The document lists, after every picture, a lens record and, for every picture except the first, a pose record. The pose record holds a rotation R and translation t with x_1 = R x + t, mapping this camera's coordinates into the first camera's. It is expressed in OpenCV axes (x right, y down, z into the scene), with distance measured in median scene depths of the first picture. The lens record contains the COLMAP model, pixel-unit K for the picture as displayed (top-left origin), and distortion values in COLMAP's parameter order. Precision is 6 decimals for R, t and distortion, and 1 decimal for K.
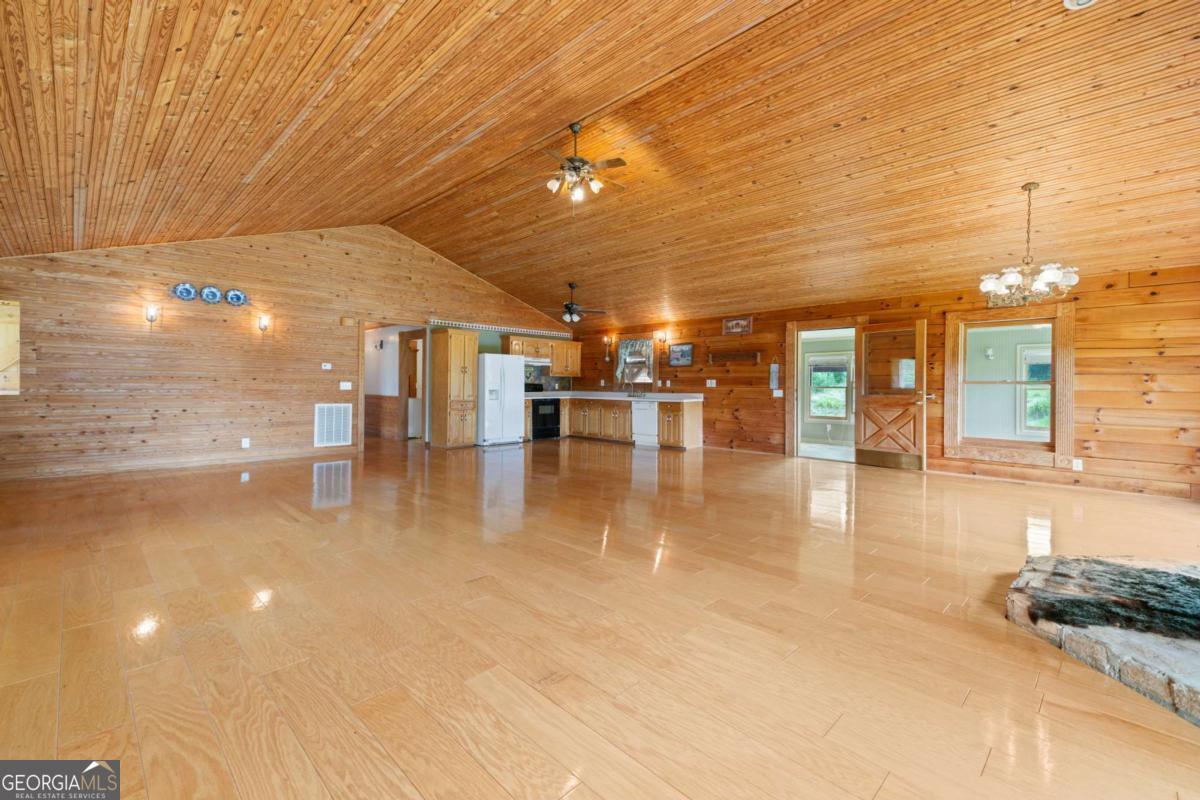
lens RADIAL K [[487.3, 0, 596.4], [0, 487.3, 384.8], [0, 0, 1]] dist [-0.000711, 0.000454]
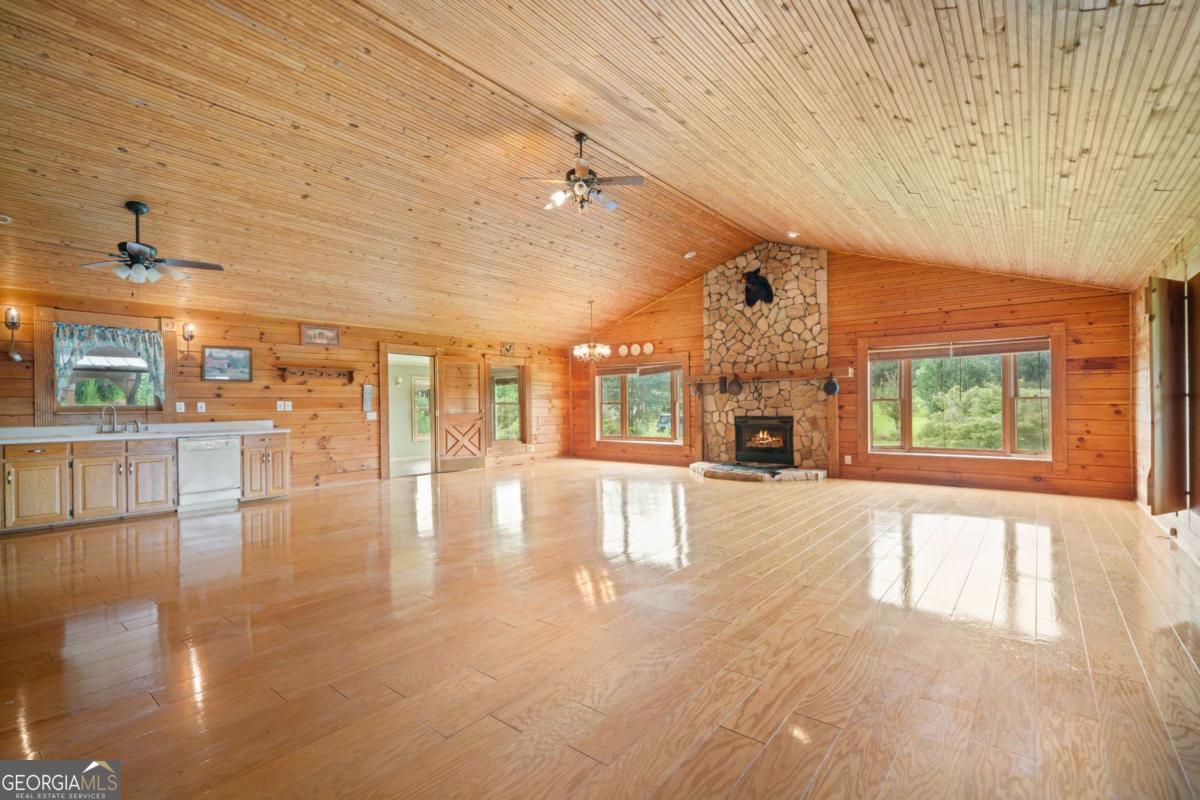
lens RADIAL K [[525.3, 0, 587.2], [0, 525.3, 409.0], [0, 0, 1]] dist [-0.004331, 0.000803]
pose [[-0.069799, -0.012310, 0.997485, -0.593259], [0.009900, 0.999866, 0.013033, -0.004381], [-0.997512, 0.010784, -0.069668, 0.577160]]
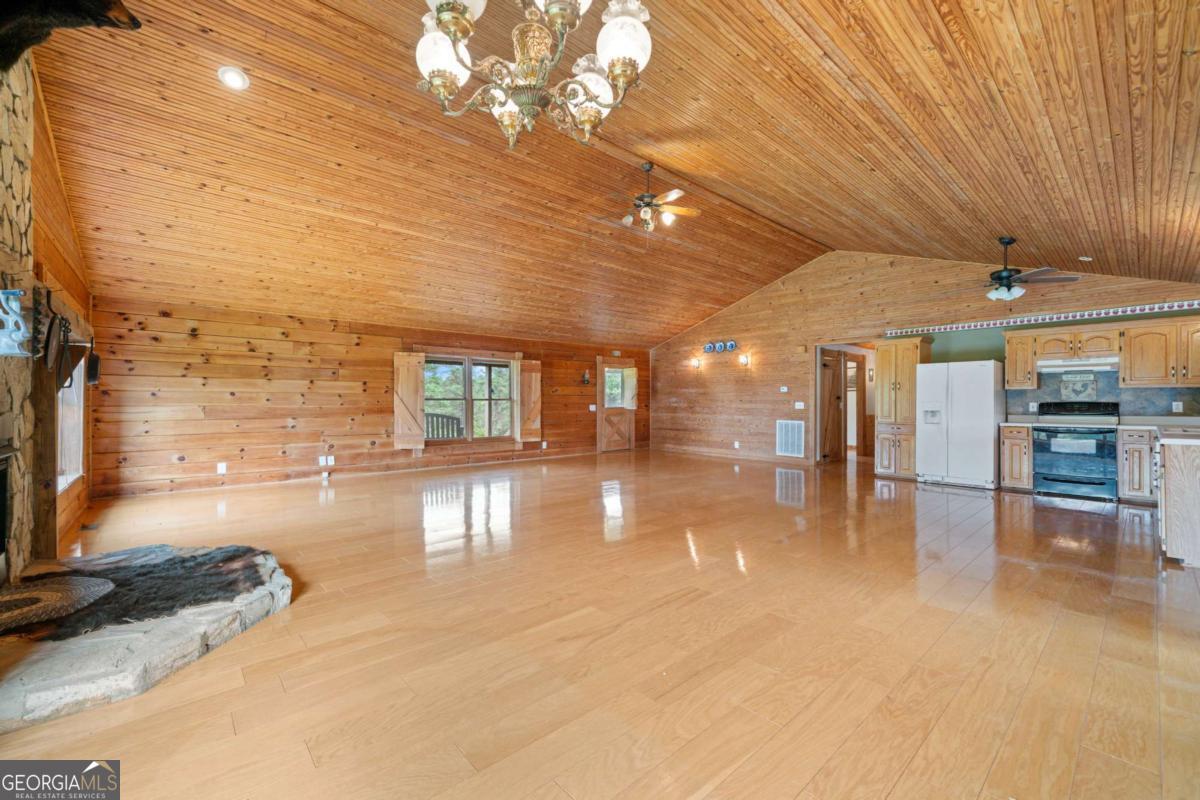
lens RADIAL K [[487.3, 0, 606.4], [0, 487.3, 396.3], [0, 0, 1]] dist [-0.000711, 0.000454]
pose [[-0.058929, -0.017513, -0.998109, 0.567377], [0.002605, 0.999840, -0.017697, -0.000407], [0.998259, -0.003643, -0.058874, 0.526156]]
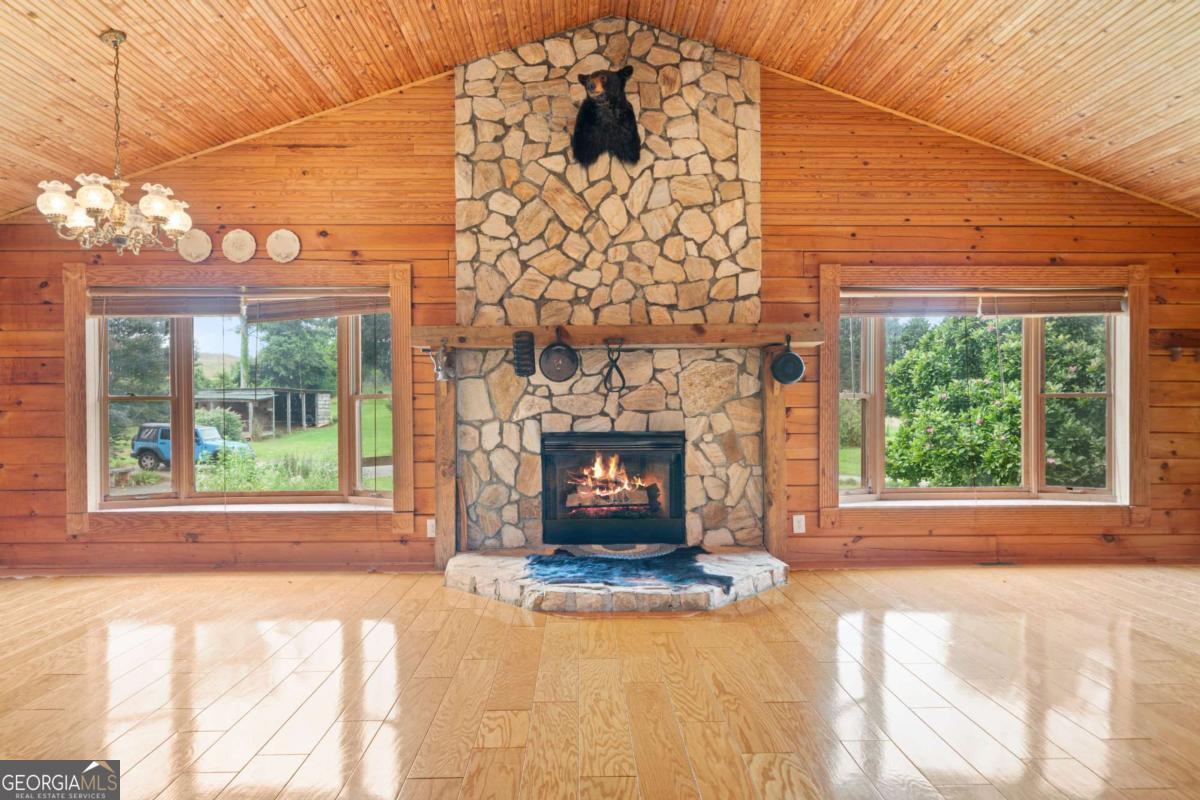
lens RADIAL K [[733.7, 0, 587.6], [0, 733.7, 407.6], [0, 0, 1]] dist [0.003564, 0.000767]
pose [[-0.711421, -0.006636, 0.702735, -0.032523], [-0.000437, 0.999959, 0.009000, 0.000672], [-0.702766, 0.006096, -0.711395, 0.602576]]
